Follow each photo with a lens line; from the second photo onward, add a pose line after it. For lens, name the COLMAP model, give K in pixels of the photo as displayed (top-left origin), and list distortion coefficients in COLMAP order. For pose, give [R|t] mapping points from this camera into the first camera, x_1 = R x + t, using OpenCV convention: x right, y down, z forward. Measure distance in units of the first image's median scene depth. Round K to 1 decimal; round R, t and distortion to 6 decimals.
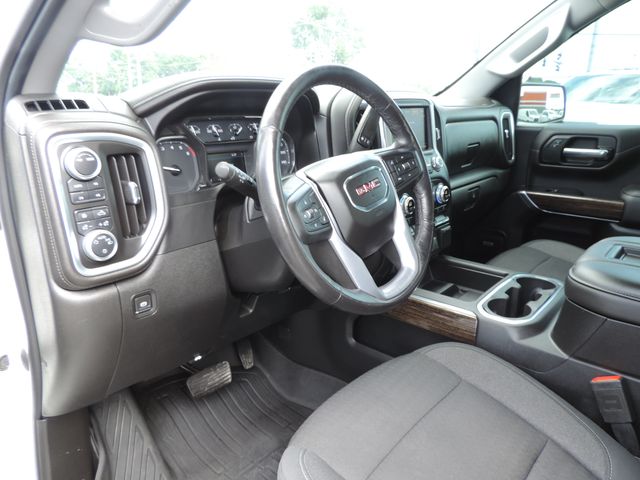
lens RADIAL K [[447.9, 0, 320.0], [0, 447.9, 240.0], [0, 0, 1]] dist [-0.021103, -0.004827]
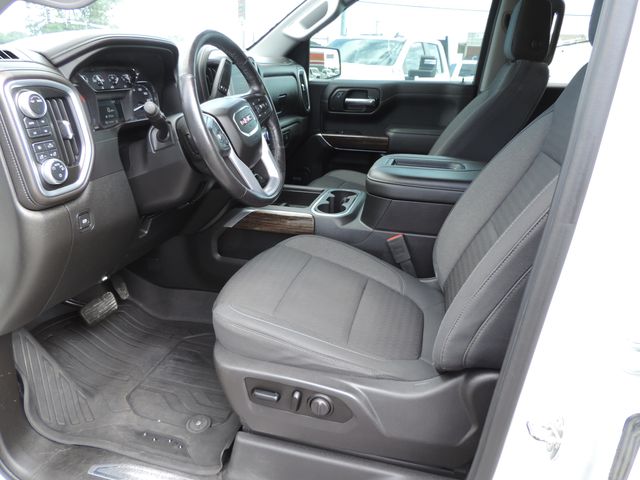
lens RADIAL K [[444.4, 0, 320.0], [0, 444.4, 240.0], [0, 0, 1]] dist [-0.038043, -0.000260]
pose [[0.890932, -0.142585, 0.431172, -0.258882], [0.103400, 0.988185, 0.113128, 0.093630], [-0.442208, -0.056207, 0.895150, -0.290542]]
